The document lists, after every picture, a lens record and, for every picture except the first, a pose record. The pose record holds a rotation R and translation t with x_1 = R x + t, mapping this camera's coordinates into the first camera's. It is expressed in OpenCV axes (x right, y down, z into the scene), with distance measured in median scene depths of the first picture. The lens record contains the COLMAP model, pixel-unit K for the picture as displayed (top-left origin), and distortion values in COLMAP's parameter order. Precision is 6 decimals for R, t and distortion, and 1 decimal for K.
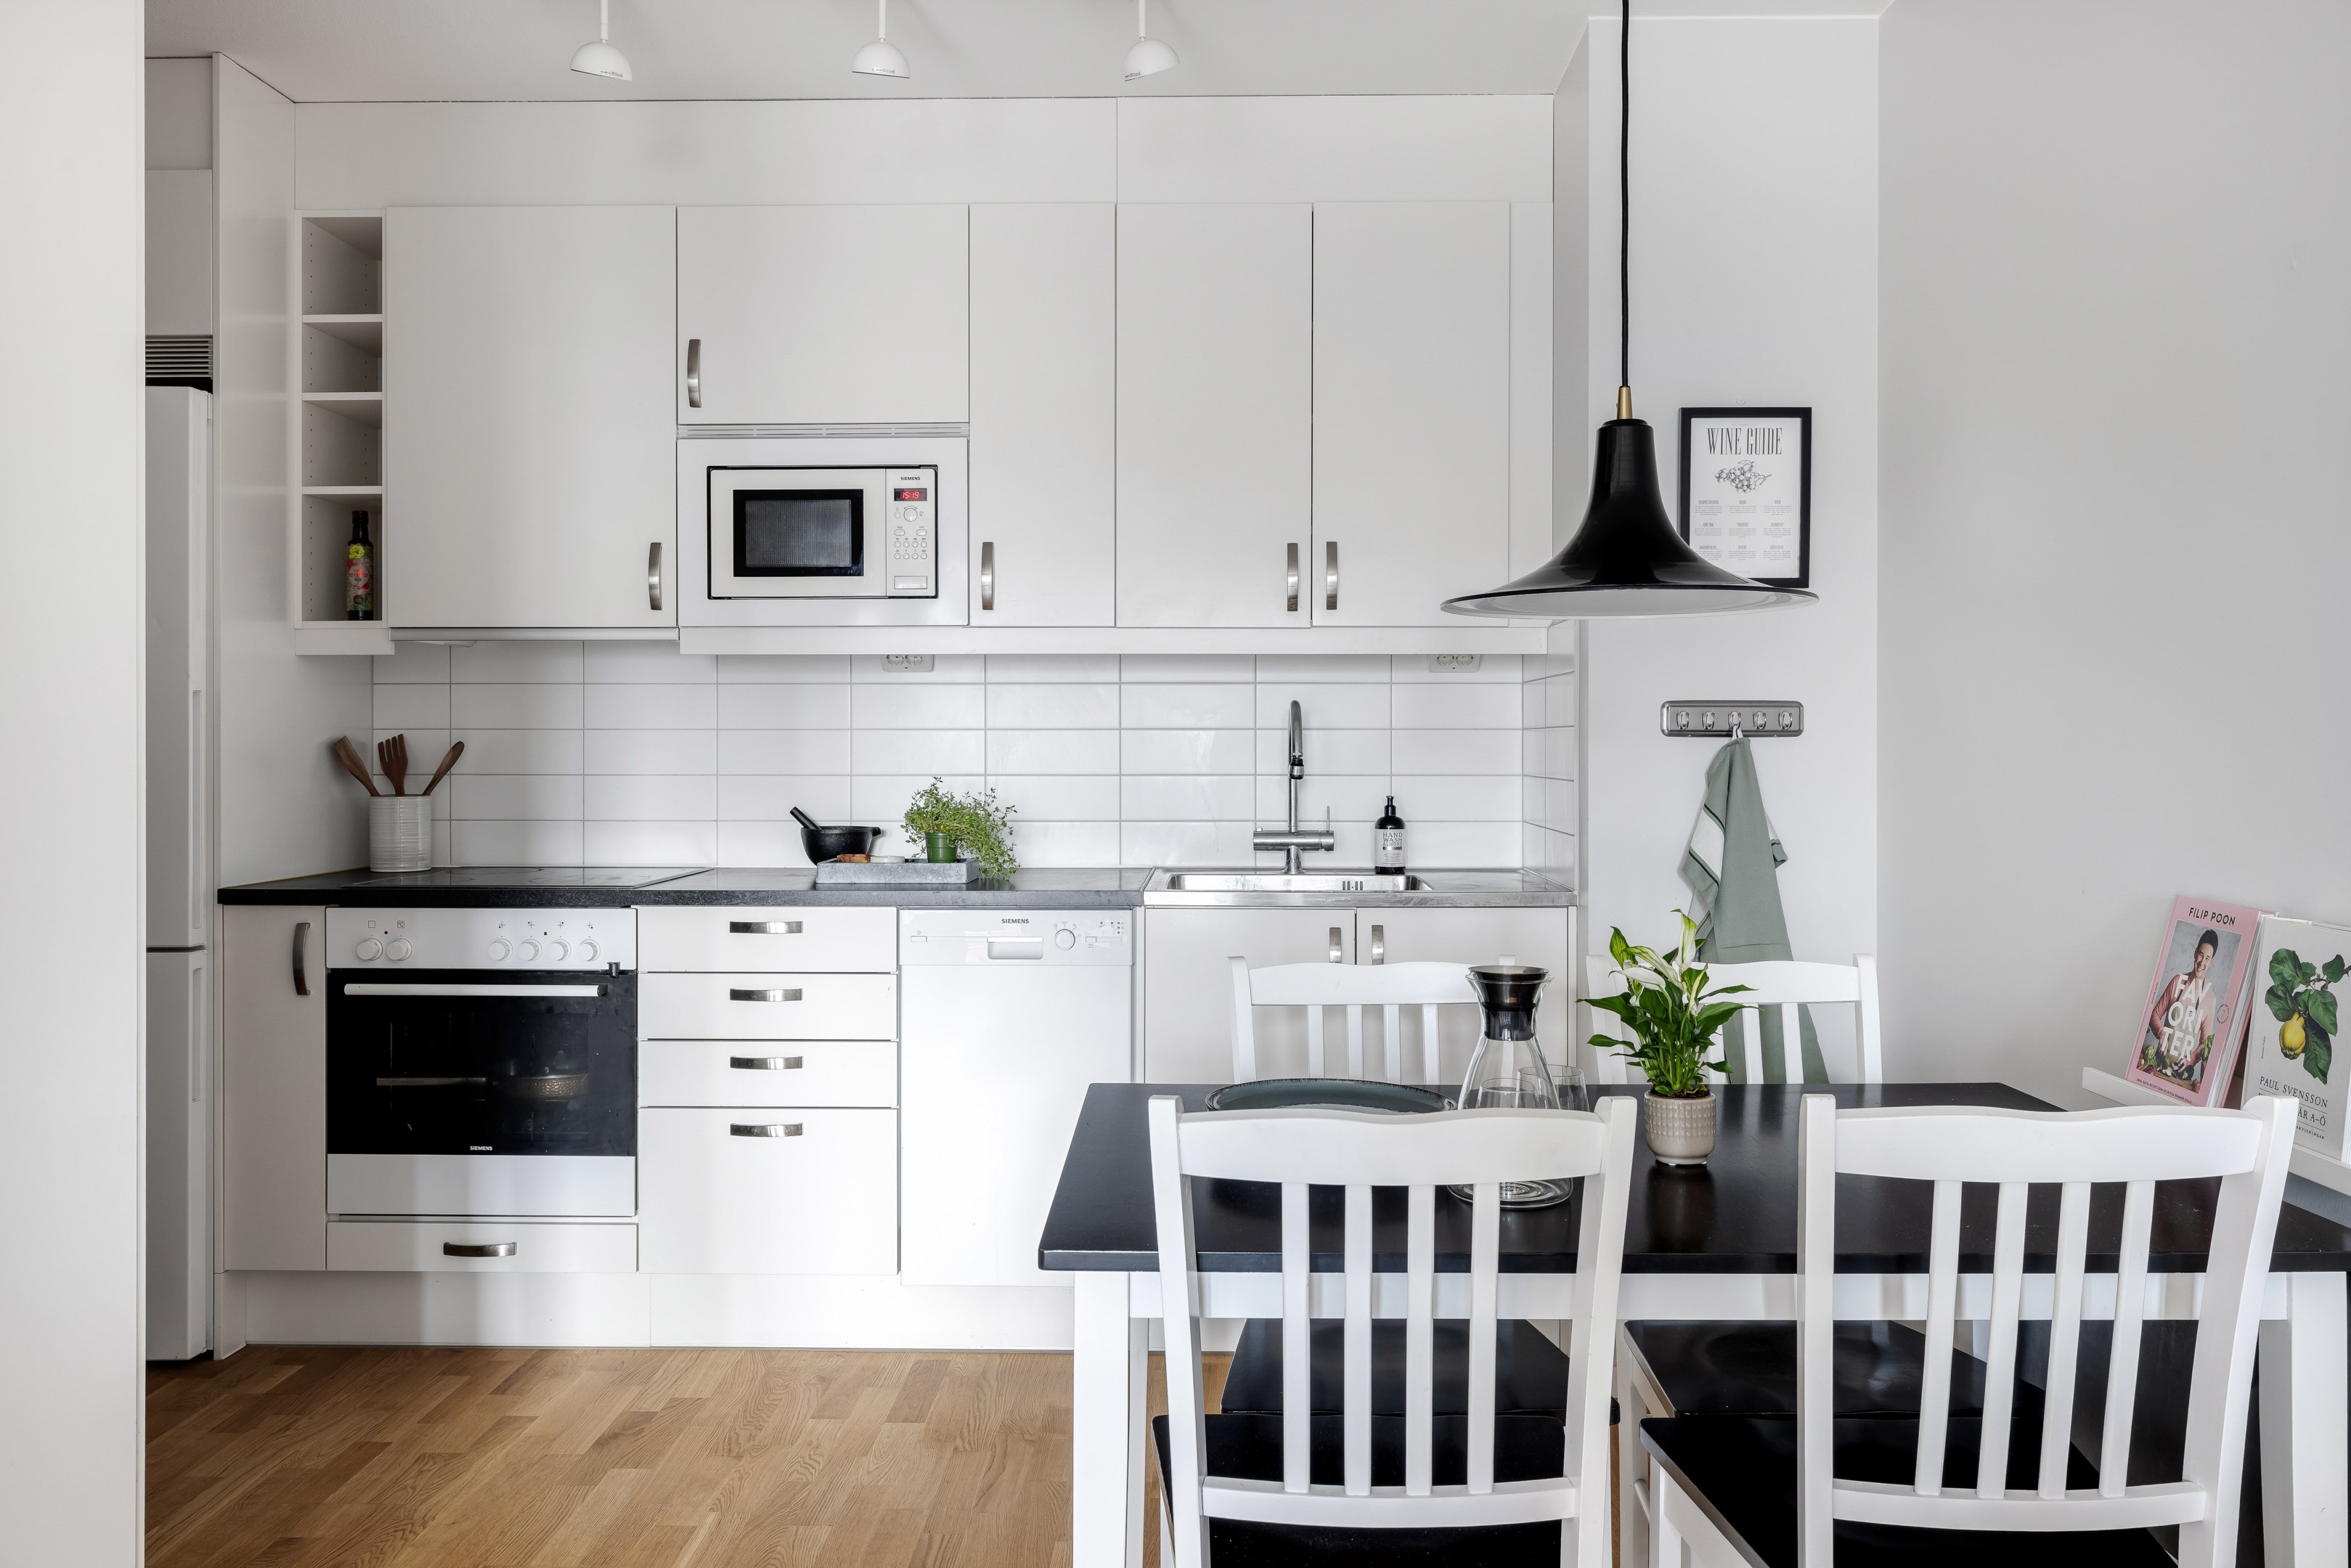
lens RADIAL K [[1678.0, 0, 1216.7], [0, 1678.0, 755.9], [0, 0, 1]] dist [-0.002298, 0.007709]
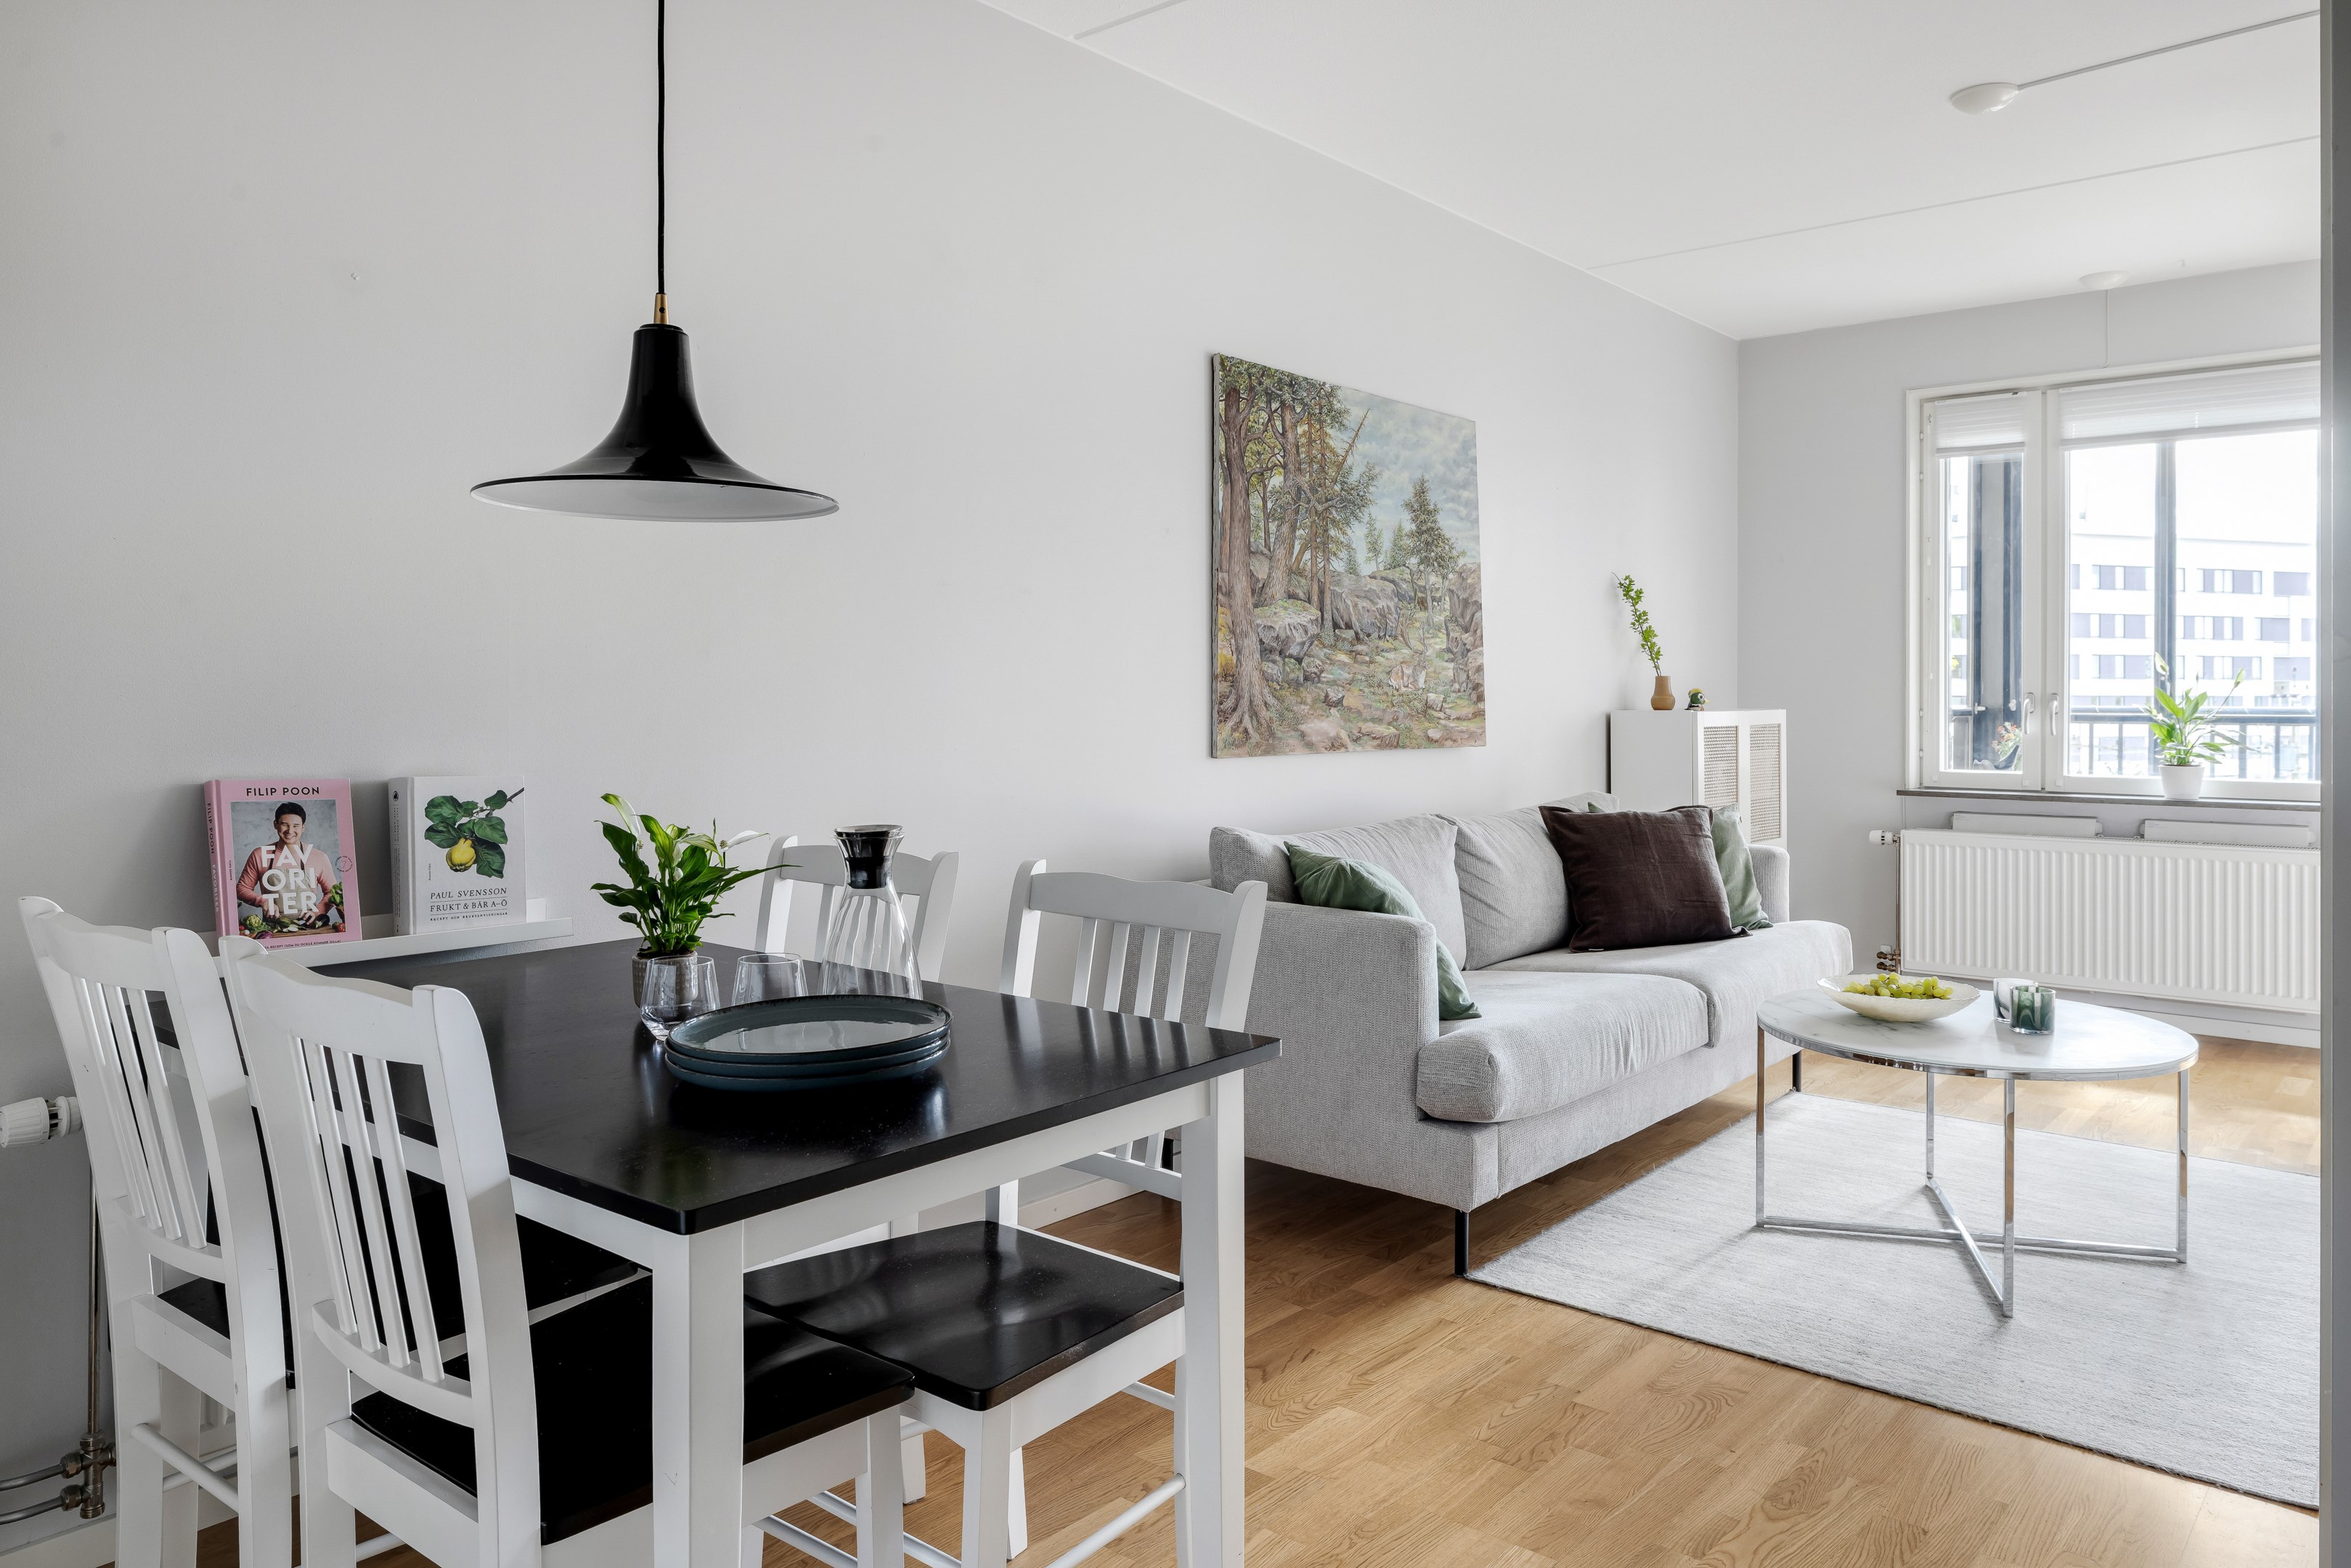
lens RADIAL K [[1581.3, 0, 1212.3], [0, 1581.3, 701.9], [0, 0, 1]] dist [0.004800, -0.011471]
pose [[-0.775594, -0.000863, 0.631232, -0.396539], [0.003909, 0.999973, 0.006170, 0.018653], [-0.631220, 0.007253, -0.775570, 0.941143]]
